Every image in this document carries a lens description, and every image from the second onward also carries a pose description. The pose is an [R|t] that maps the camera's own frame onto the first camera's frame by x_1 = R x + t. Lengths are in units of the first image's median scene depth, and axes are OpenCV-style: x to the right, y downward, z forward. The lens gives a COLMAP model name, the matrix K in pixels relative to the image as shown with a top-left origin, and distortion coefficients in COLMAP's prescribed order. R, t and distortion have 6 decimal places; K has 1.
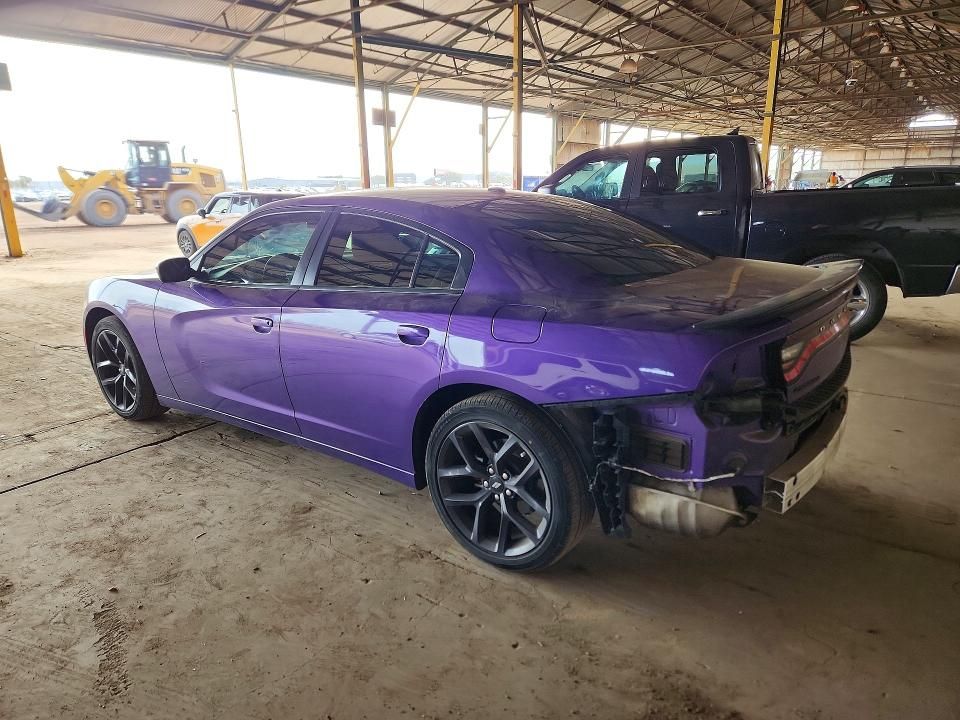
lens RADIAL K [[645.2, 0, 475.7], [0, 645.2, 355.5], [0, 0, 1]] dist [0.050157, -0.045296]
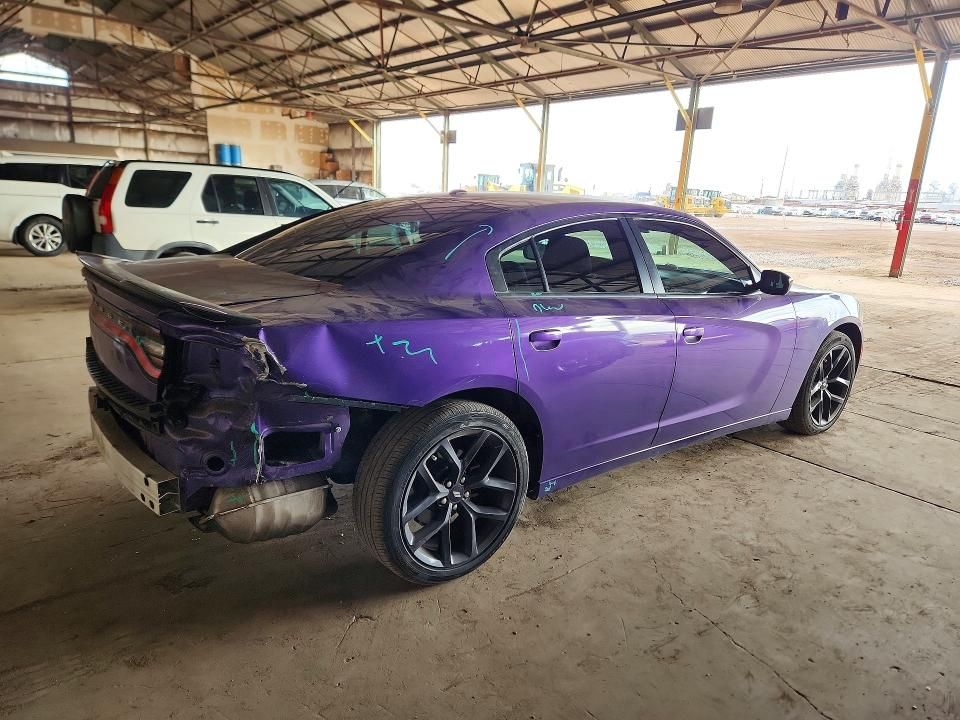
lens RADIAL K [[645.2, 0, 475.7], [0, 645.2, 355.5], [0, 0, 1]] dist [0.050157, -0.045296]
pose [[-0.268888, 0.227828, -0.935838, 1.060788], [-0.281699, 0.910535, 0.302607, -0.358556], [0.921056, 0.344992, -0.180653, 1.356941]]
